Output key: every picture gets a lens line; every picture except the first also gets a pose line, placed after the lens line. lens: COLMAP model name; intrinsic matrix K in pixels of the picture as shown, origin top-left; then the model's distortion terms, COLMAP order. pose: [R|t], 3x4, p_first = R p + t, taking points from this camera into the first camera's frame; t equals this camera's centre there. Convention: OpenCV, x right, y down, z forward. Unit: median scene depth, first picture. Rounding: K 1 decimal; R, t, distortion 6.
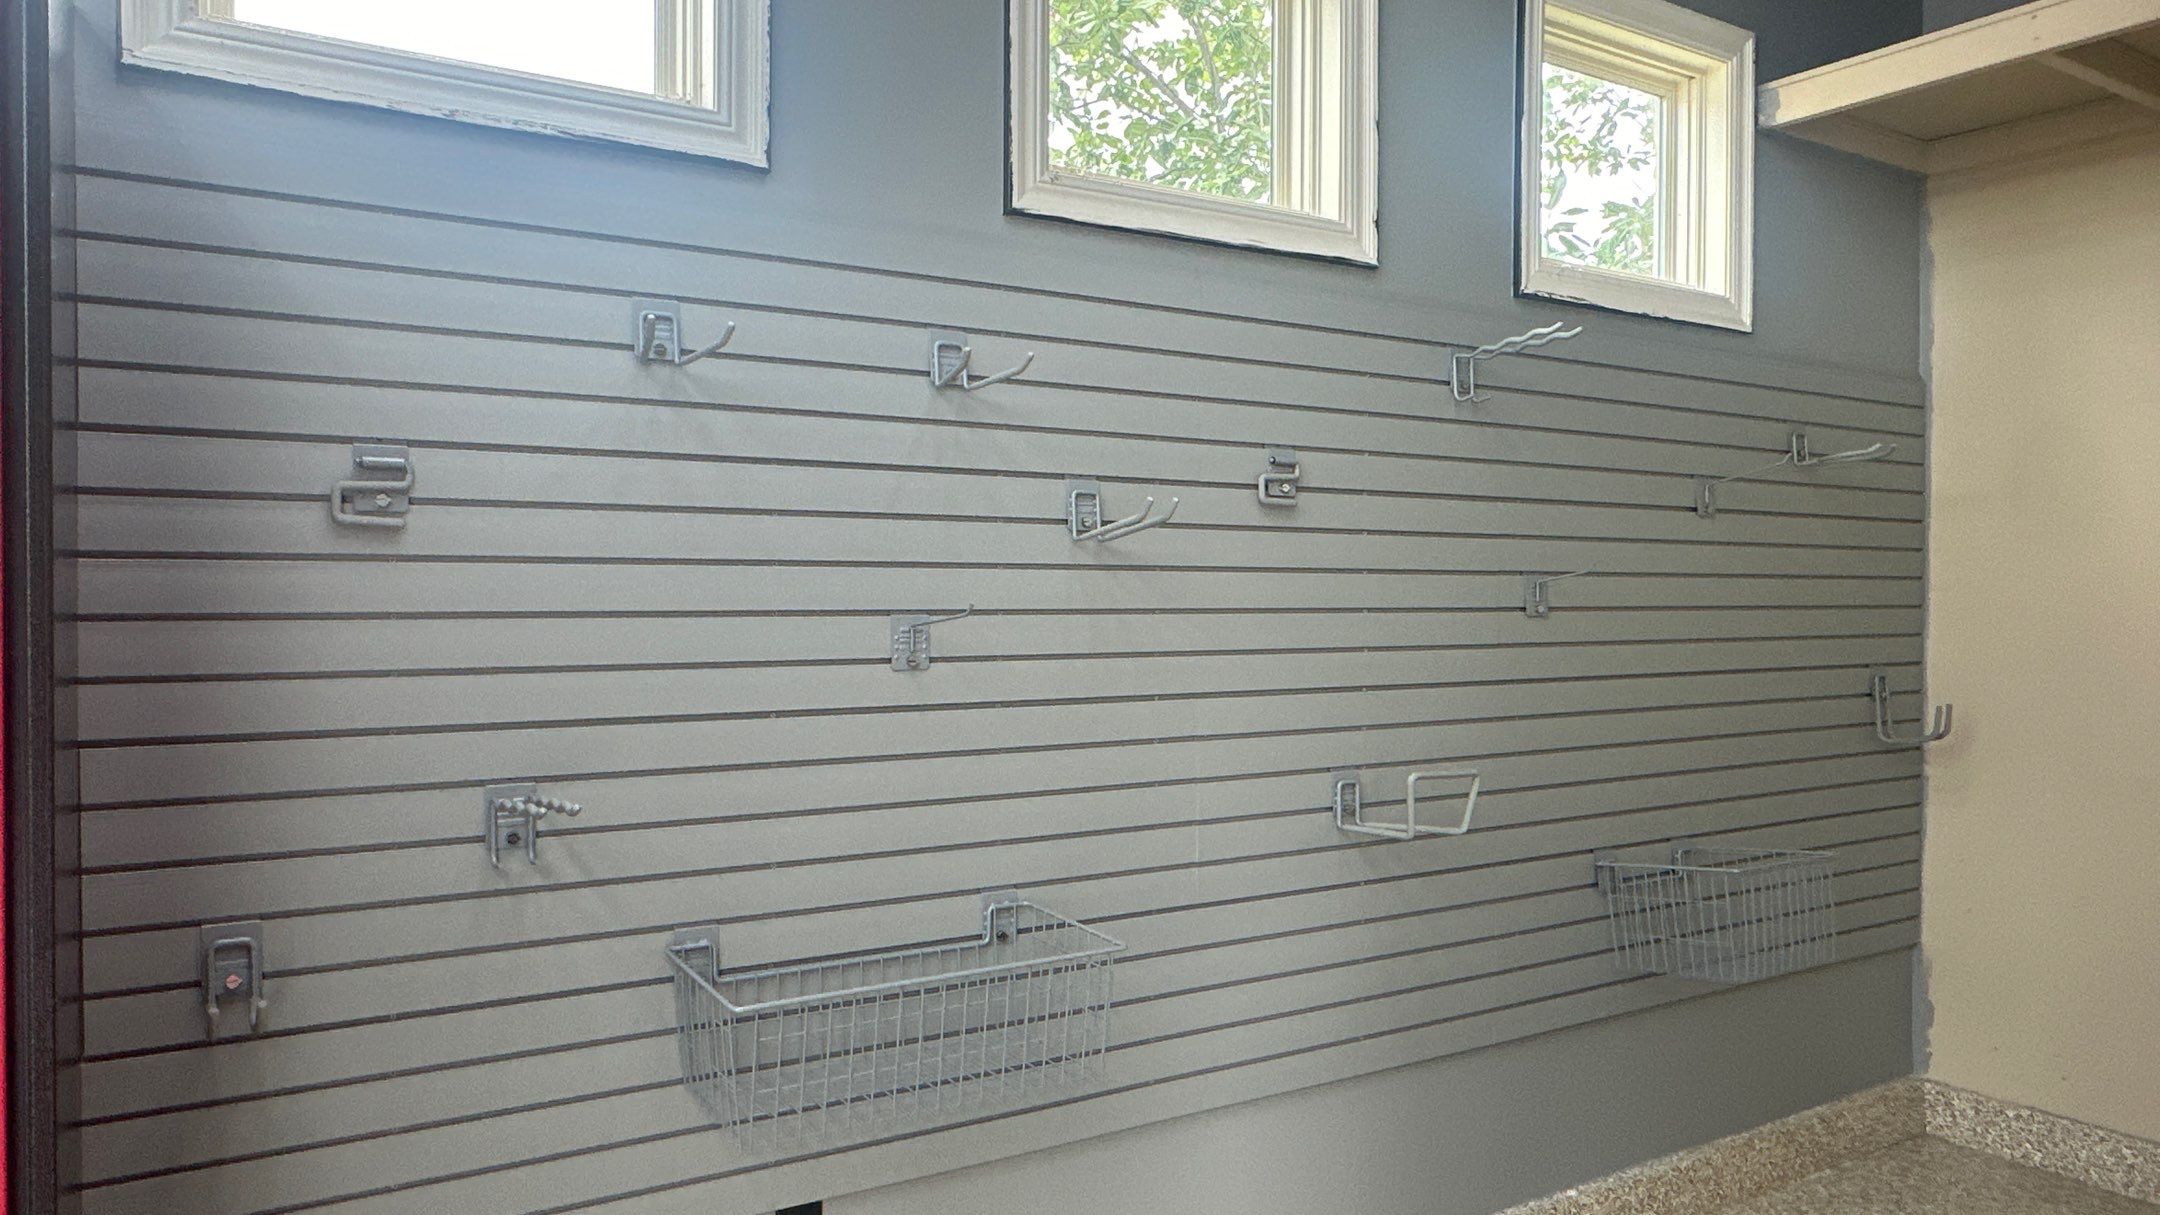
lens RADIAL K [[1474.8, 0, 1088.4], [0, 1474.8, 610.2], [0, 0, 1]] dist [-0.006441, 0.002115]
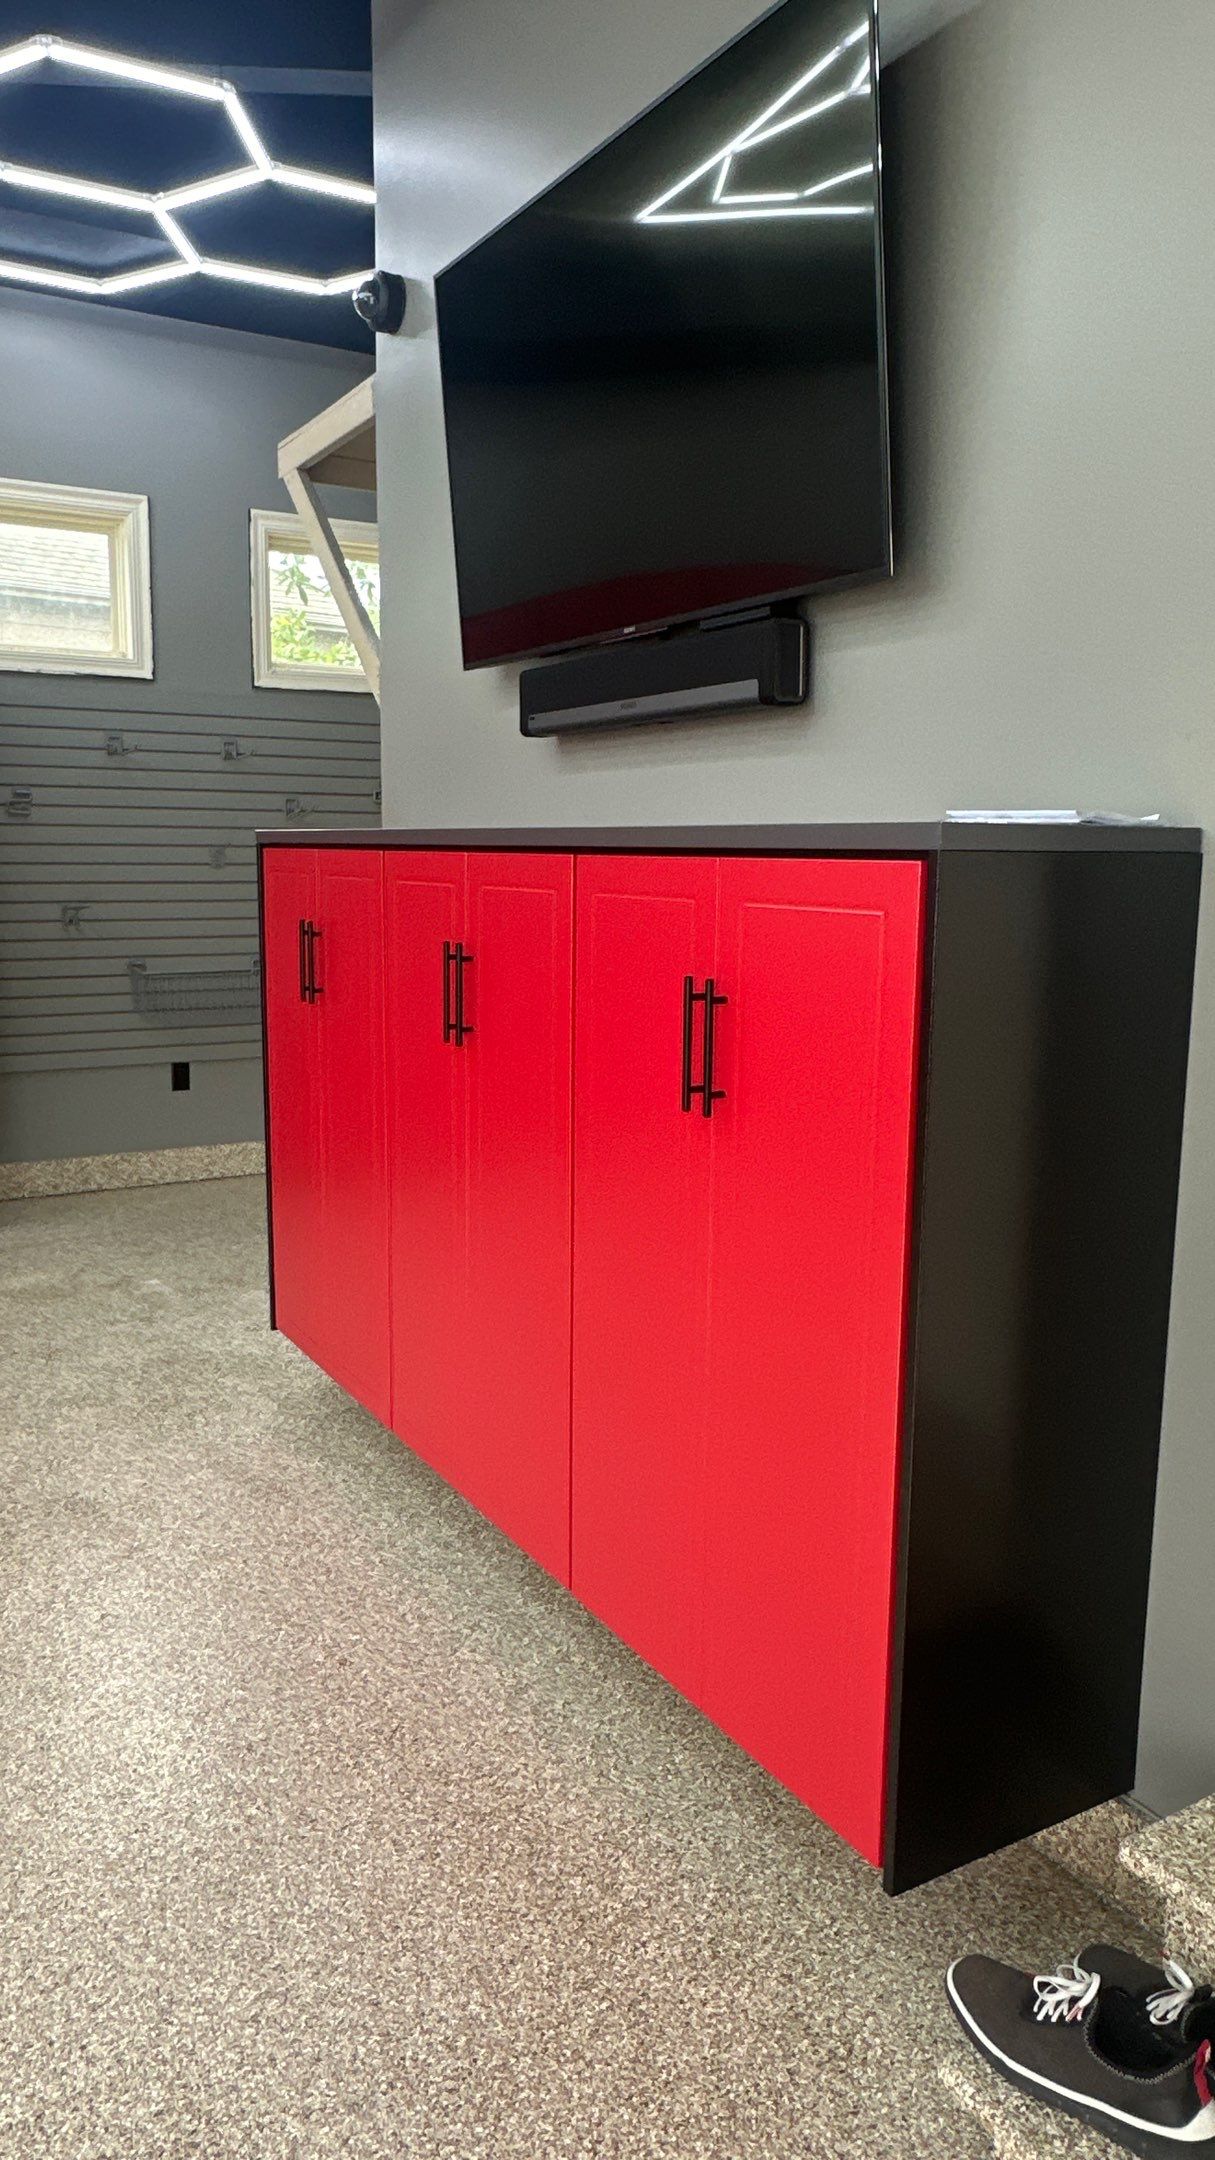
lens RADIAL K [[1474.8, 0, 609.8], [0, 1474.8, 1083.6], [0, 0, 1]] dist [-0.006441, 0.002115]
pose [[0.999244, 0.013307, -0.036541, 0.639510], [-0.007848, 0.989303, 0.145665, 0.030782], [0.038088, -0.145268, 0.988659, -1.537545]]
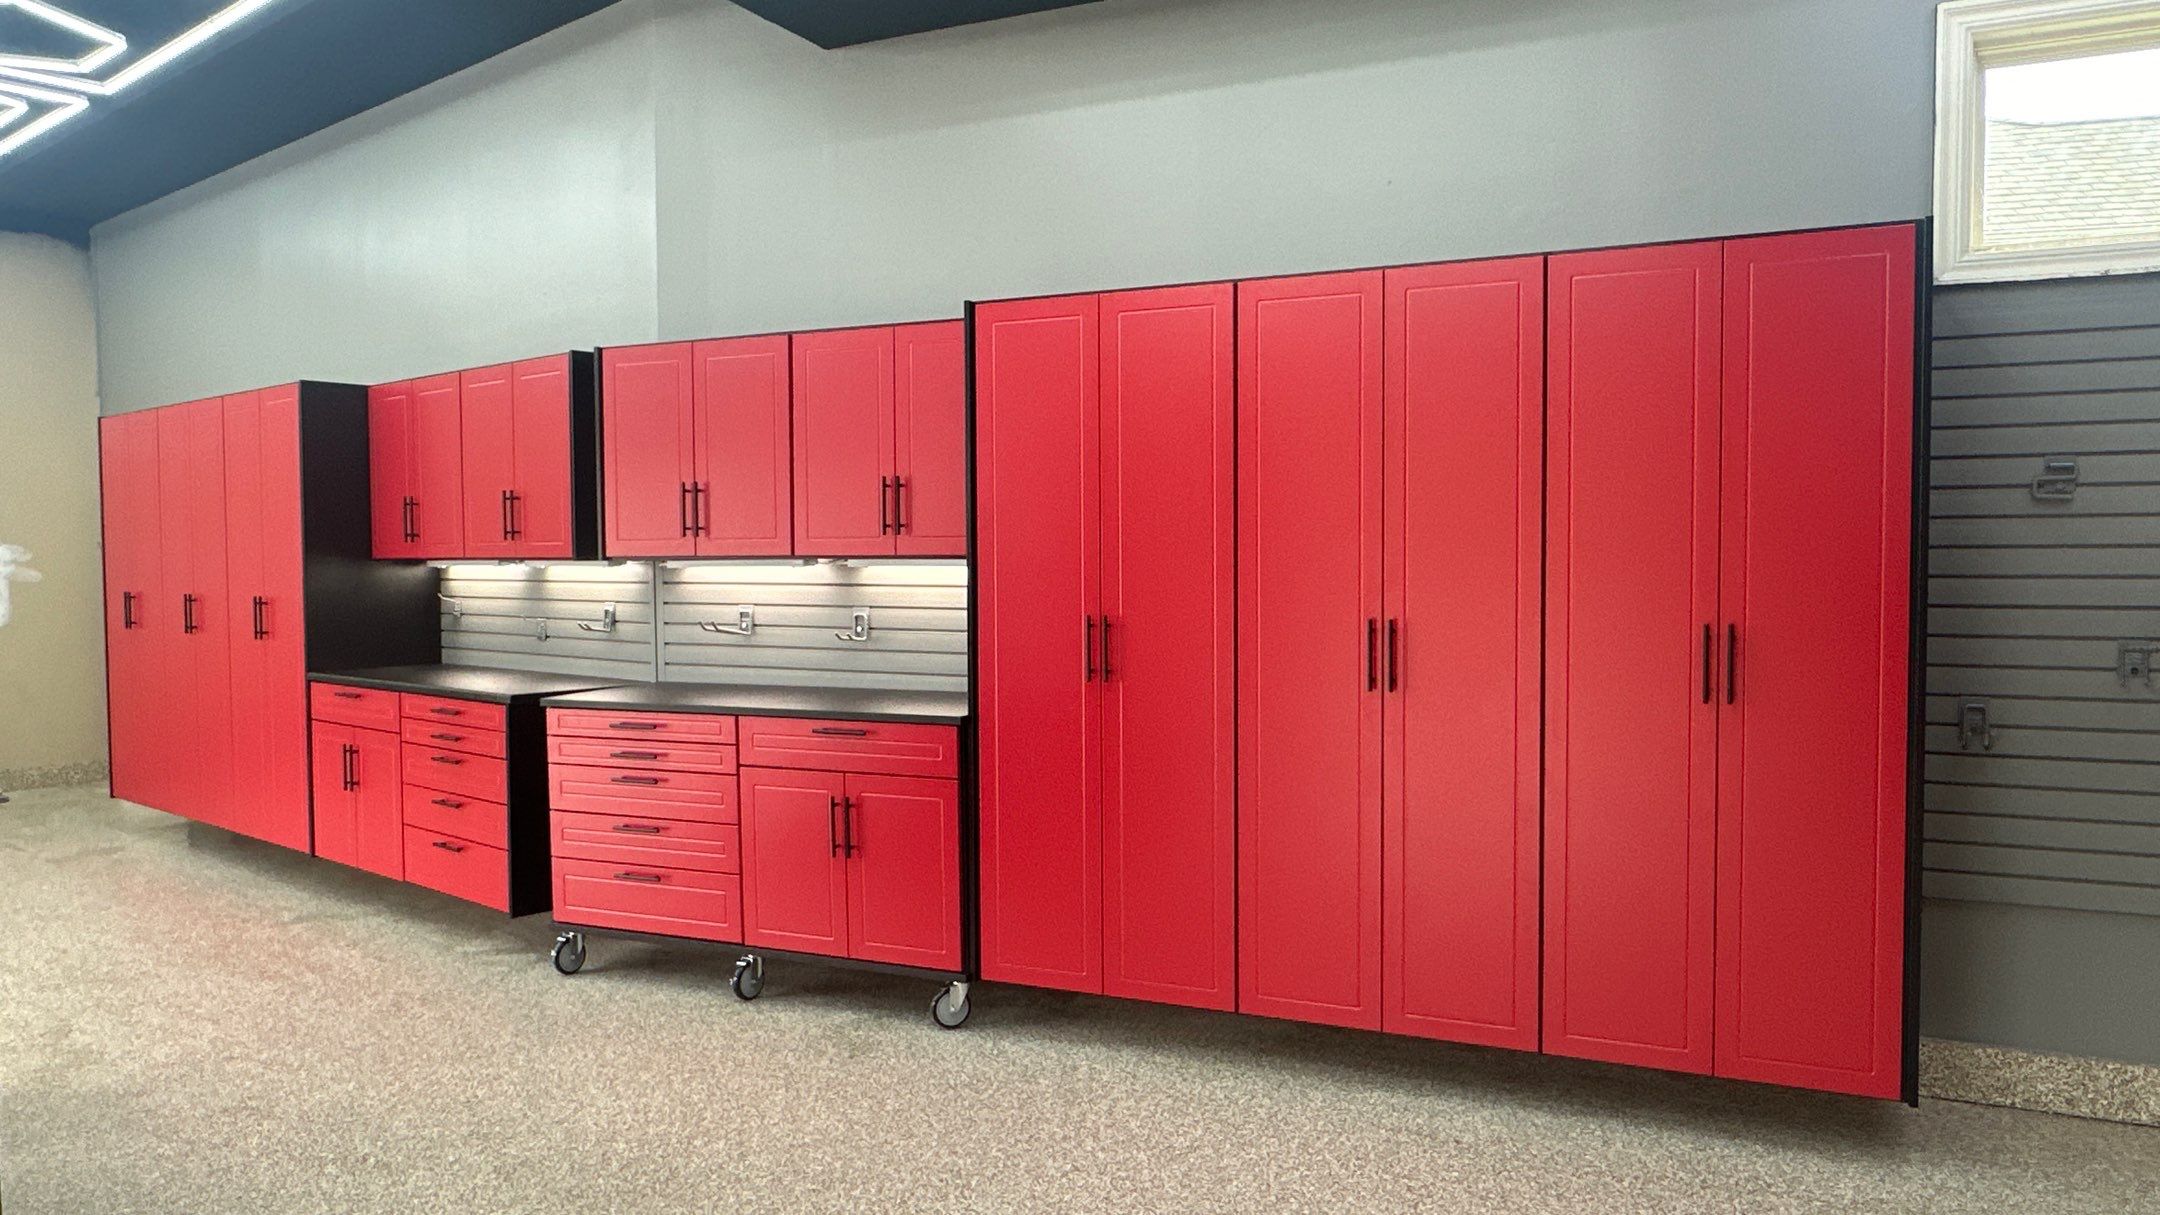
lens RADIAL K [[1474.8, 0, 1088.5], [0, 1474.8, 610.7], [0, 0, 1]] dist [-0.006441, 0.002115]
pose [[0.536550, 0.026320, -0.843458, 0.346273], [-0.005690, 0.999604, 0.027572, 0.031960], [0.843849, -0.009995, 0.536487, -0.824655]]
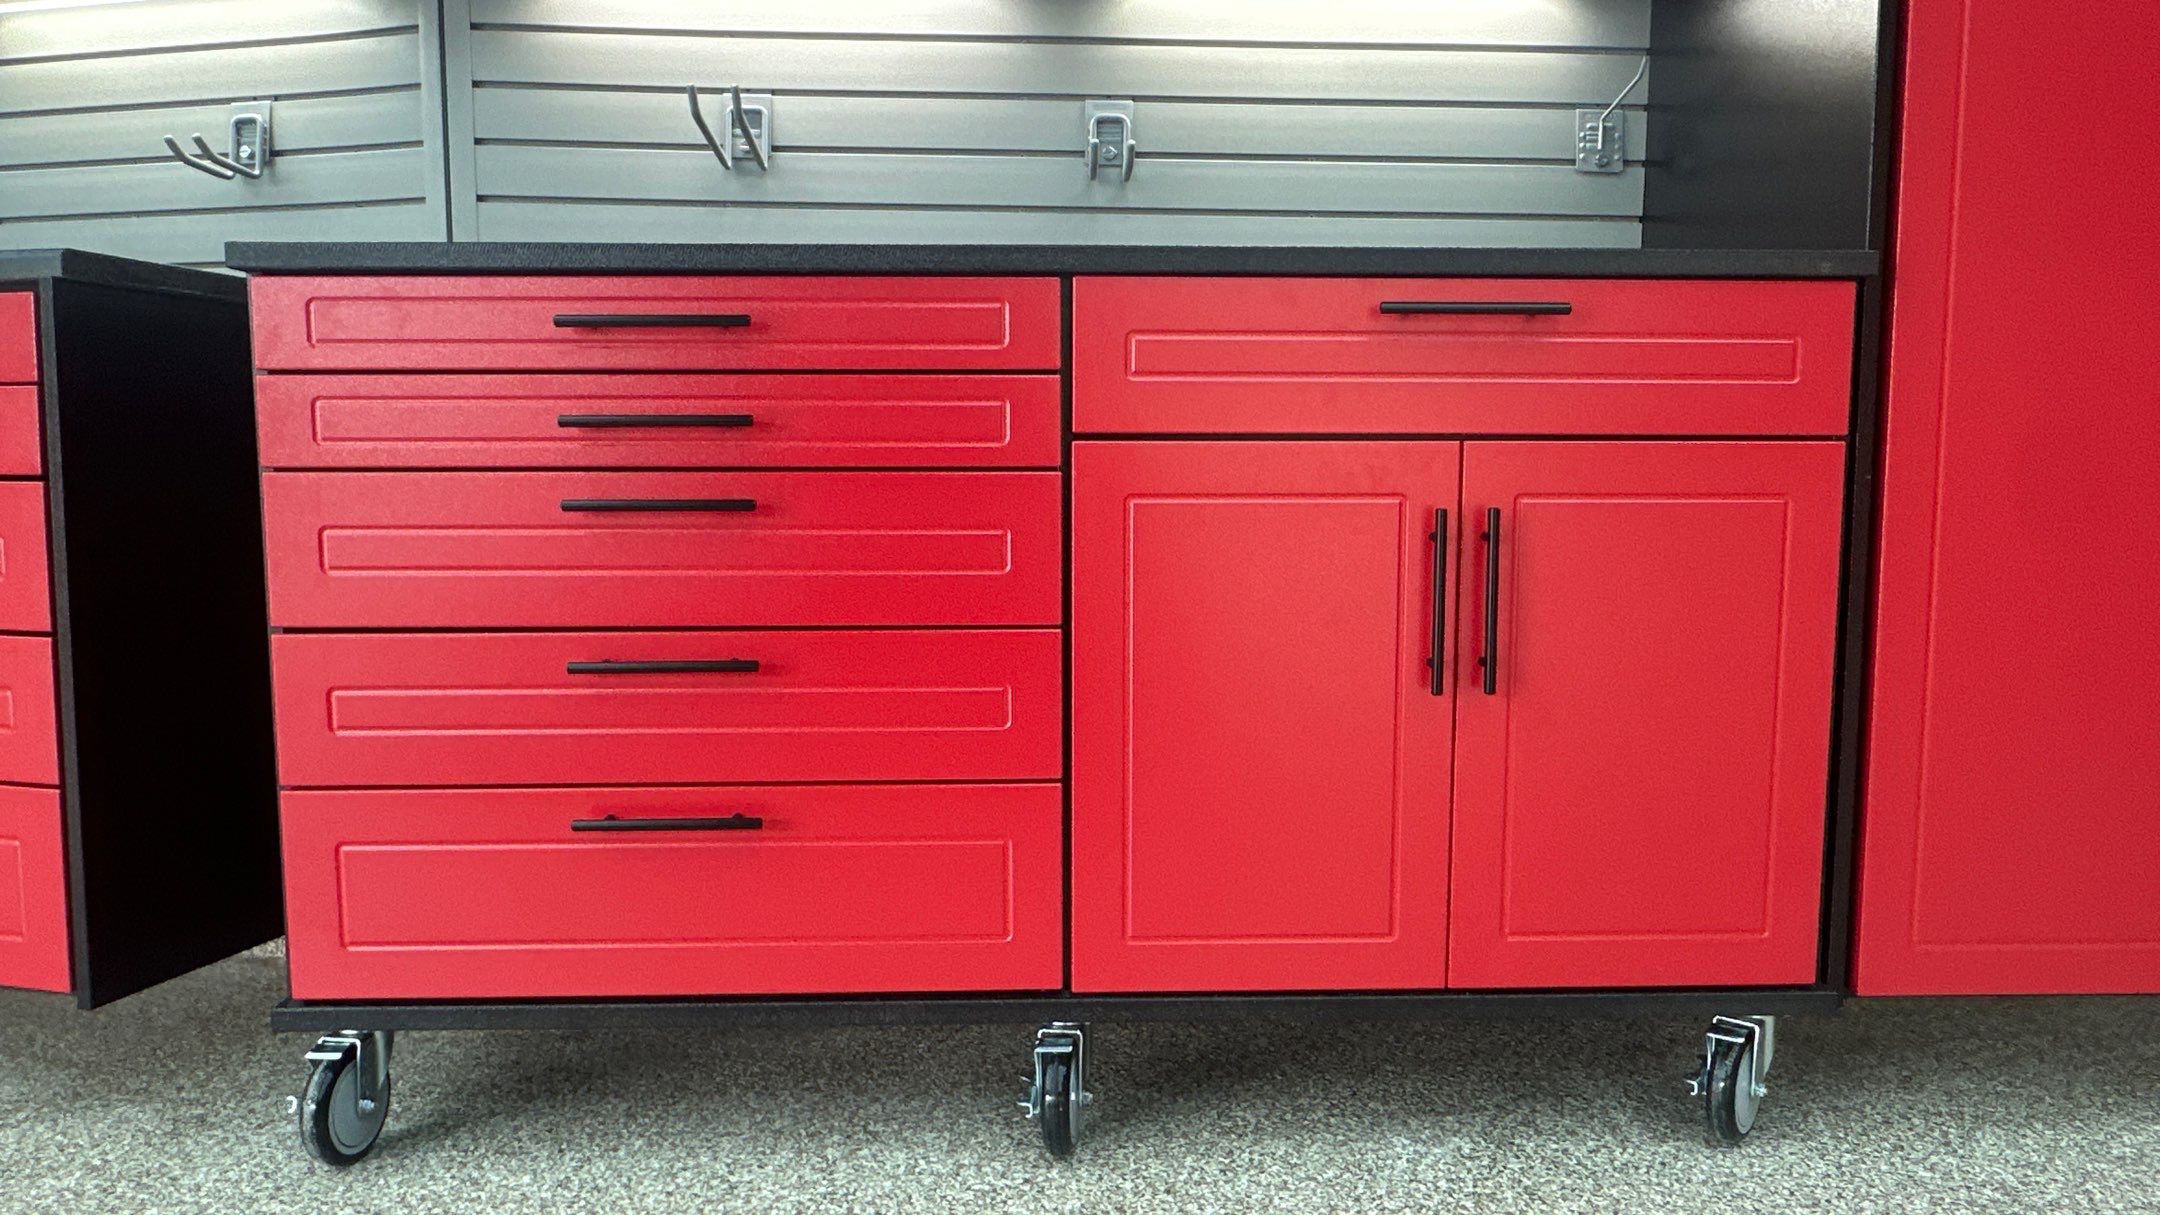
lens RADIAL K [[1474.8, 0, 1087.0], [0, 1474.8, 608.8], [0, 0, 1]] dist [-0.006441, 0.002115]
pose [[0.855102, 0.047918, -0.516240, -1.130626], [-0.009126, 0.996957, 0.077422, 0.301921], [0.518379, -0.061493, 0.852937, -0.704409]]
